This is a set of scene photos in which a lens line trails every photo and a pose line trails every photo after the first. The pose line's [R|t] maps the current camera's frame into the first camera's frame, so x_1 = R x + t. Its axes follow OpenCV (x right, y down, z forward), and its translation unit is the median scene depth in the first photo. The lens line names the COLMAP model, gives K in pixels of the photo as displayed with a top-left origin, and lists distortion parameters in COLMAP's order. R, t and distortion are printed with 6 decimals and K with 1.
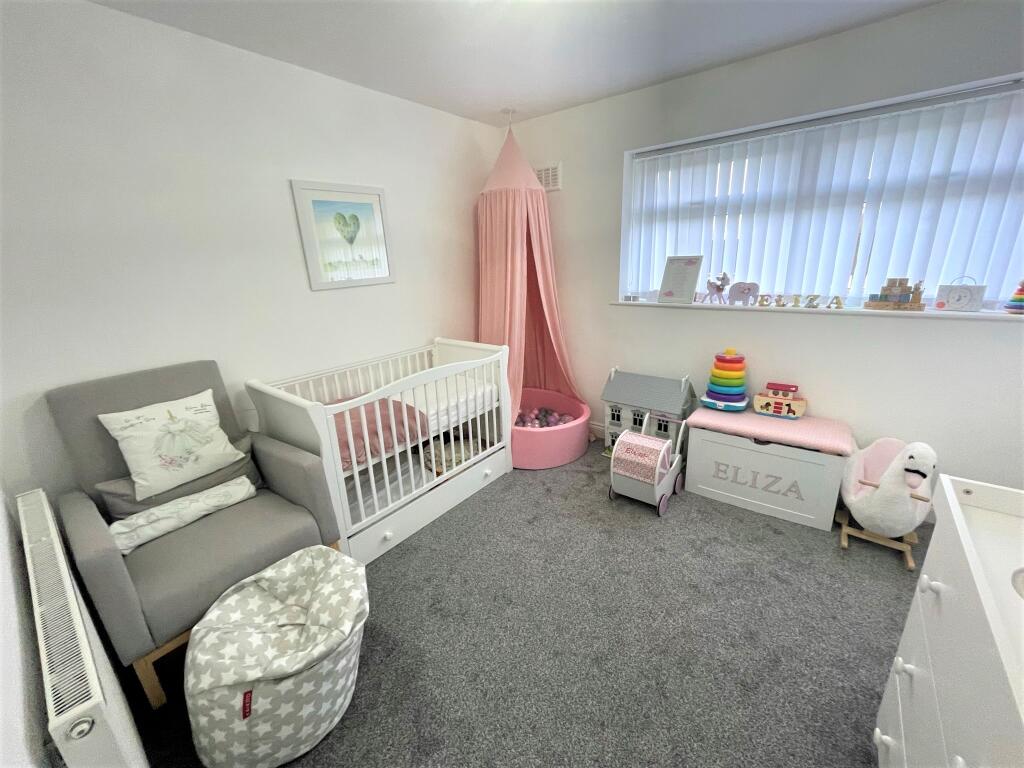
lens RADIAL K [[412.1, 0, 511.7], [0, 412.1, 380.1], [0, 0, 1]] dist [-0.002377, -0.000267]
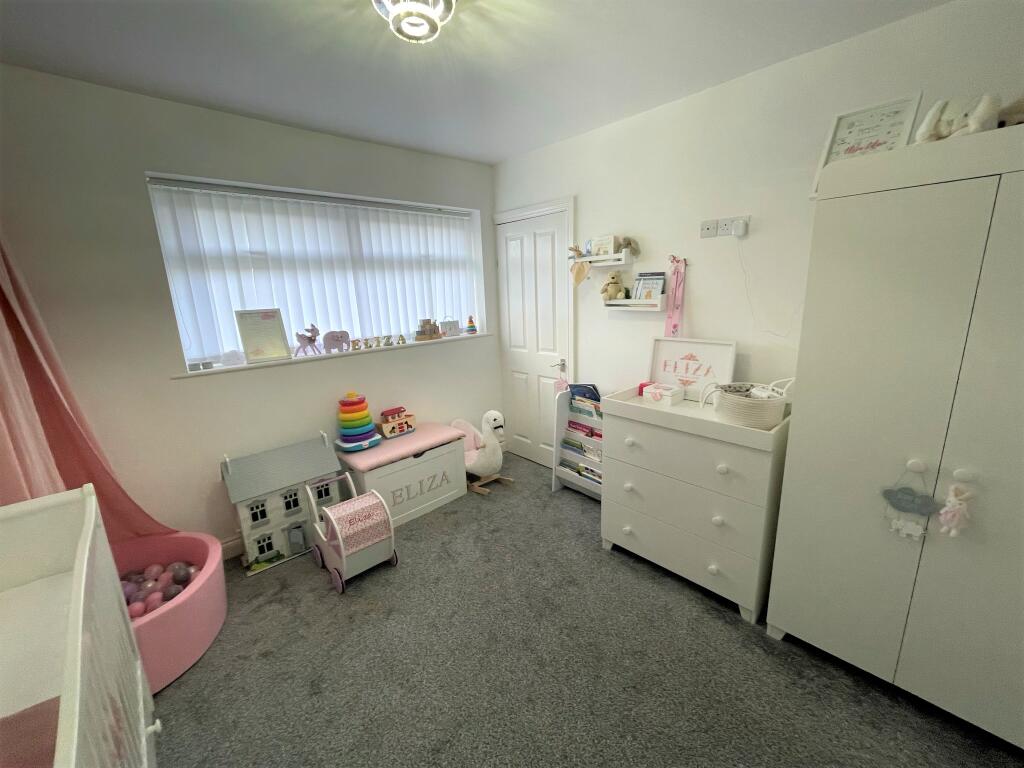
lens RADIAL K [[412.1, 0, 515.7], [0, 412.1, 380.4], [0, 0, 1]] dist [-0.002377, -0.000267]
pose [[0.143397, -0.182350, 0.972721, -0.443463], [0.316526, 0.939703, 0.129499, -0.109836], [-0.937683, 0.289322, 0.192469, 0.400953]]
